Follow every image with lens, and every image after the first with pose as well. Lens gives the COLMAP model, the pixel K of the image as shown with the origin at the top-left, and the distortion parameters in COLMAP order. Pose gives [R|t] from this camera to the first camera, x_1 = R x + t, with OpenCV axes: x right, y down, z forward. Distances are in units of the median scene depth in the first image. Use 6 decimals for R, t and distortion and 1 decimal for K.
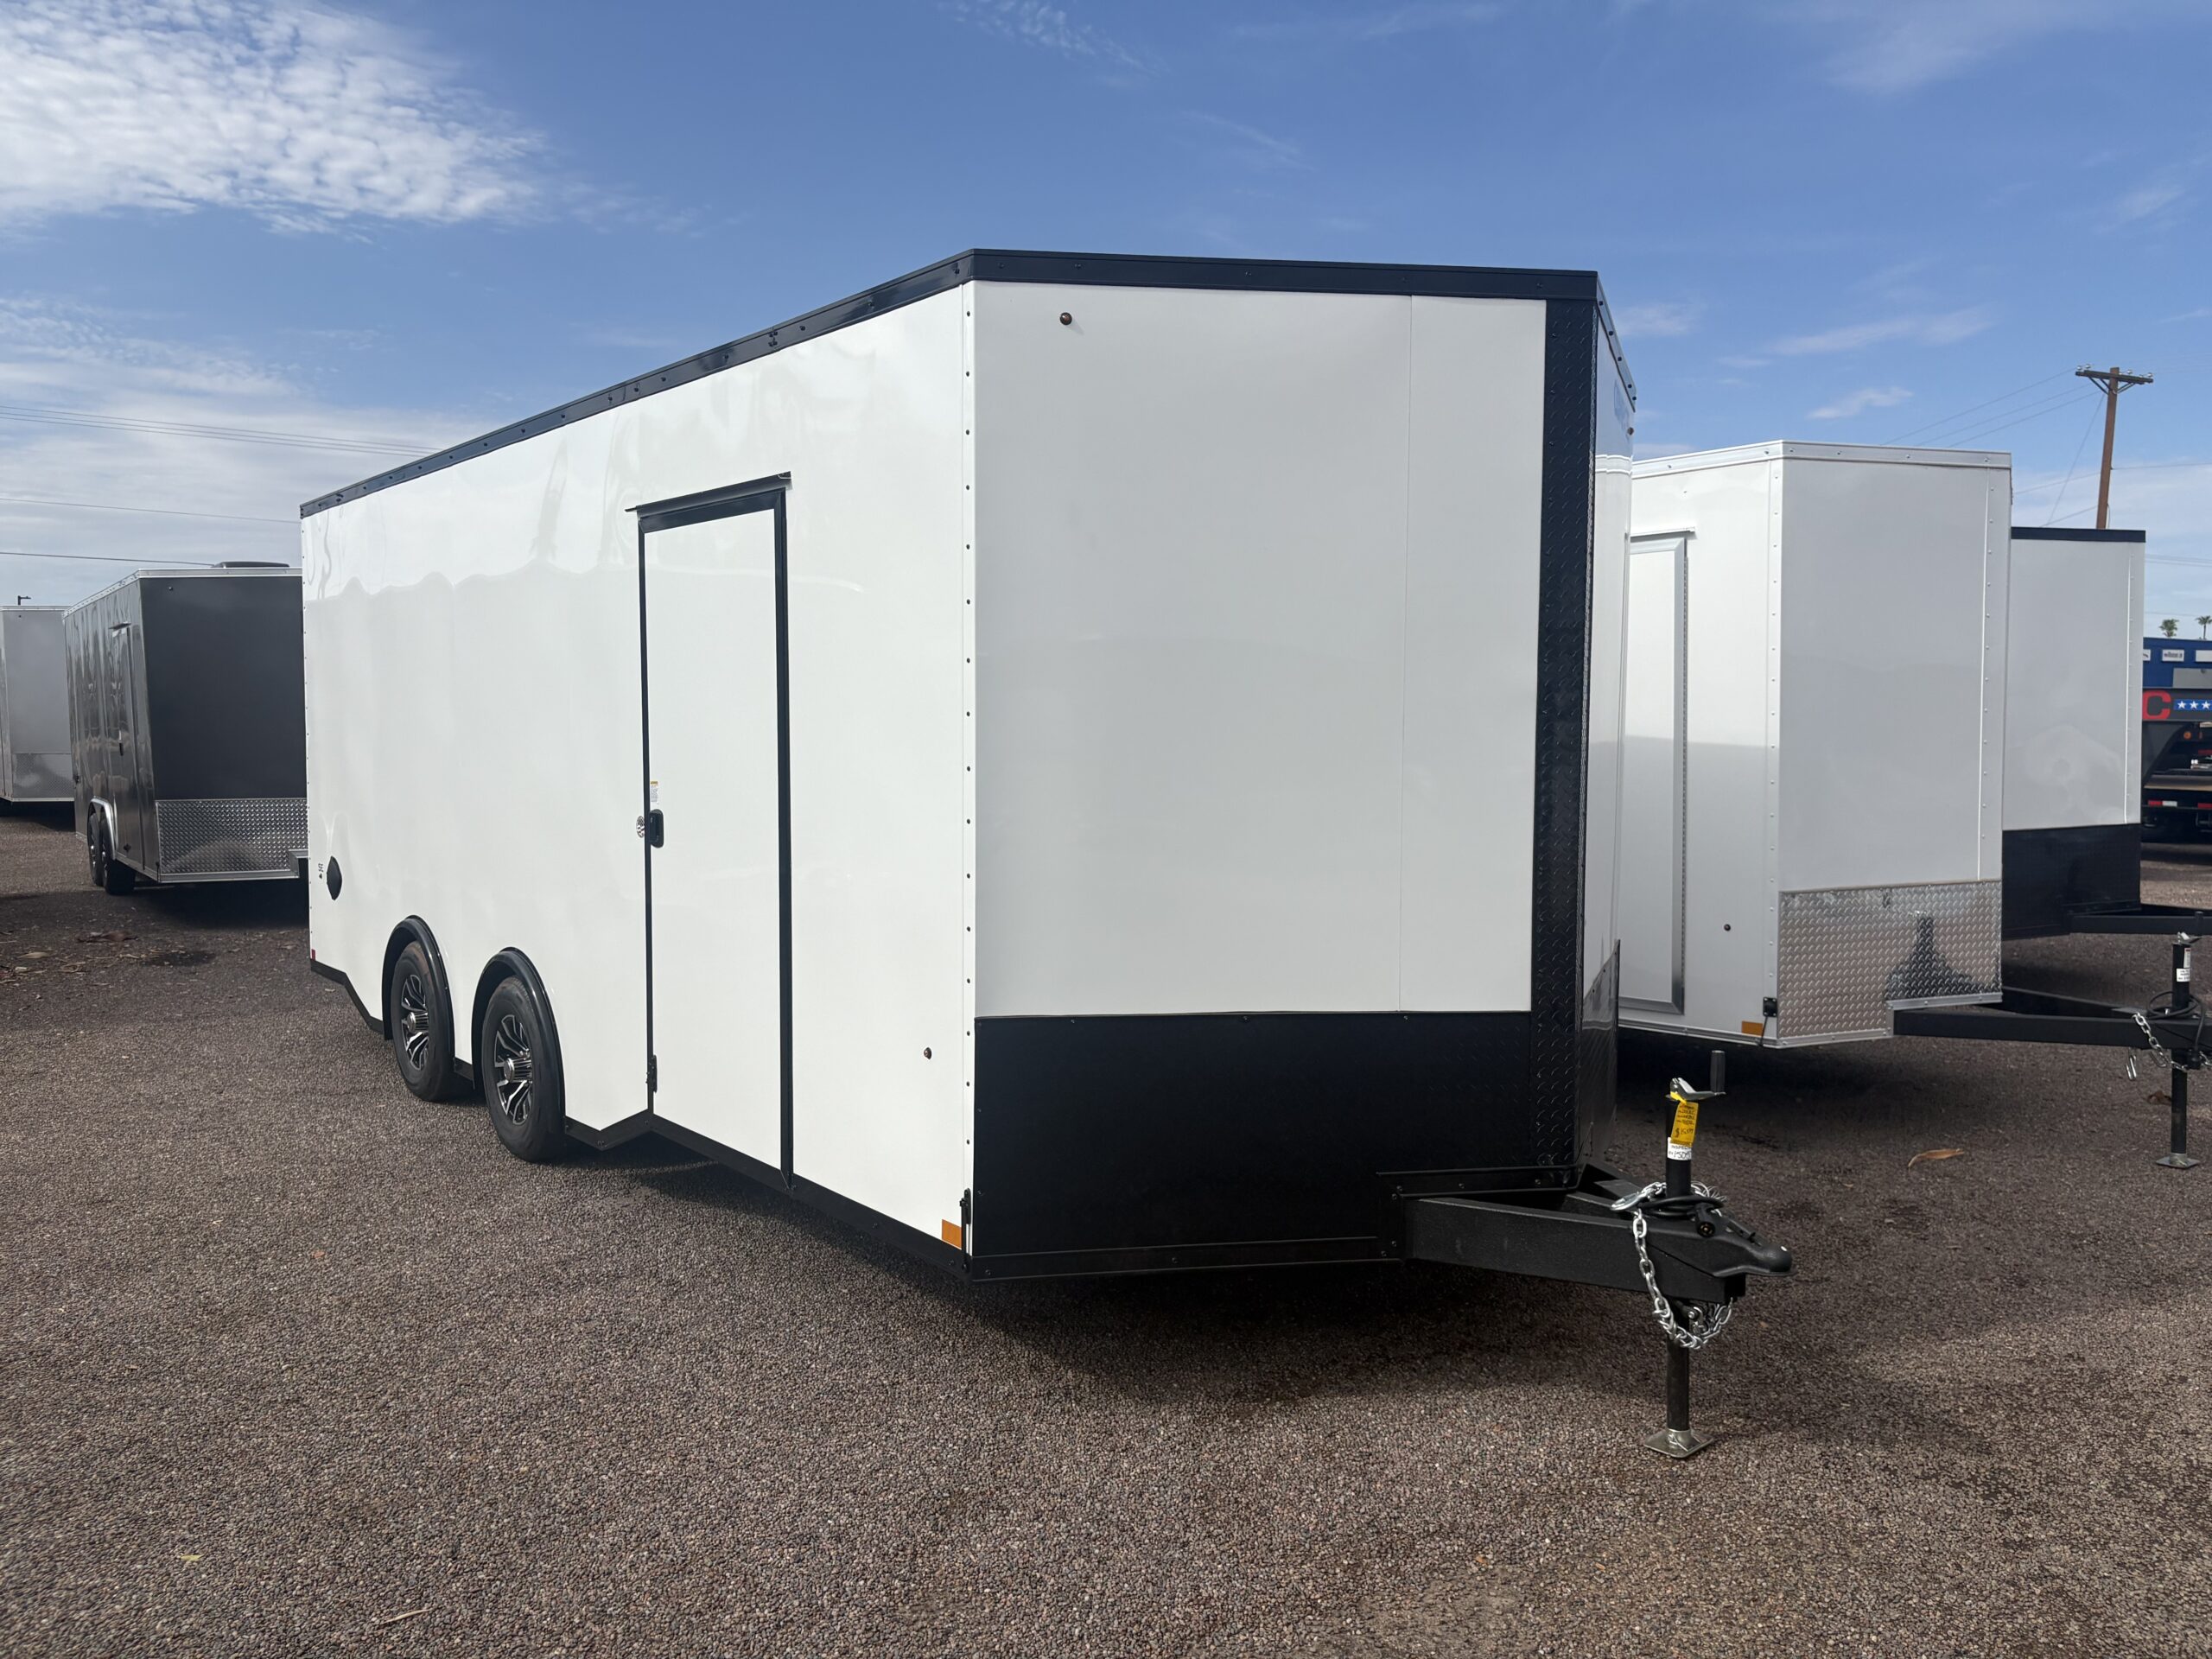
lens RADIAL K [[1713.9, 0, 1105.0], [0, 1713.9, 838.1], [0, 0, 1]] dist [0.013837, -0.024612]
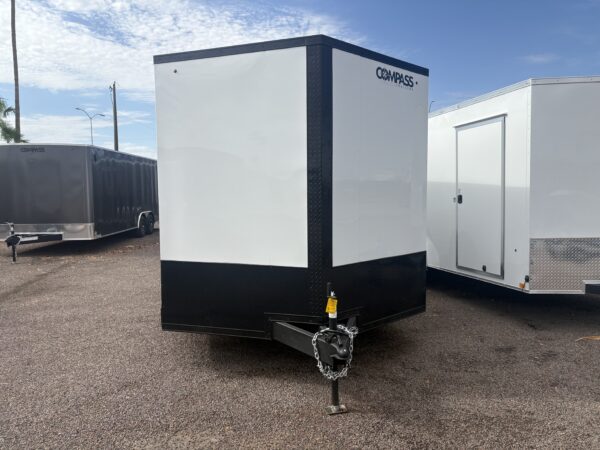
lens RADIAL K [[464.9, 0, 300.3], [0, 464.9, 223.9], [0, 0, 1]] dist [0.013837, -0.024612]
pose [[0.888027, 0.019598, -0.459373, 0.540422], [-0.017547, 0.999808, 0.008735, 0.009674], [0.459456, 0.000304, 0.888201, 0.186094]]
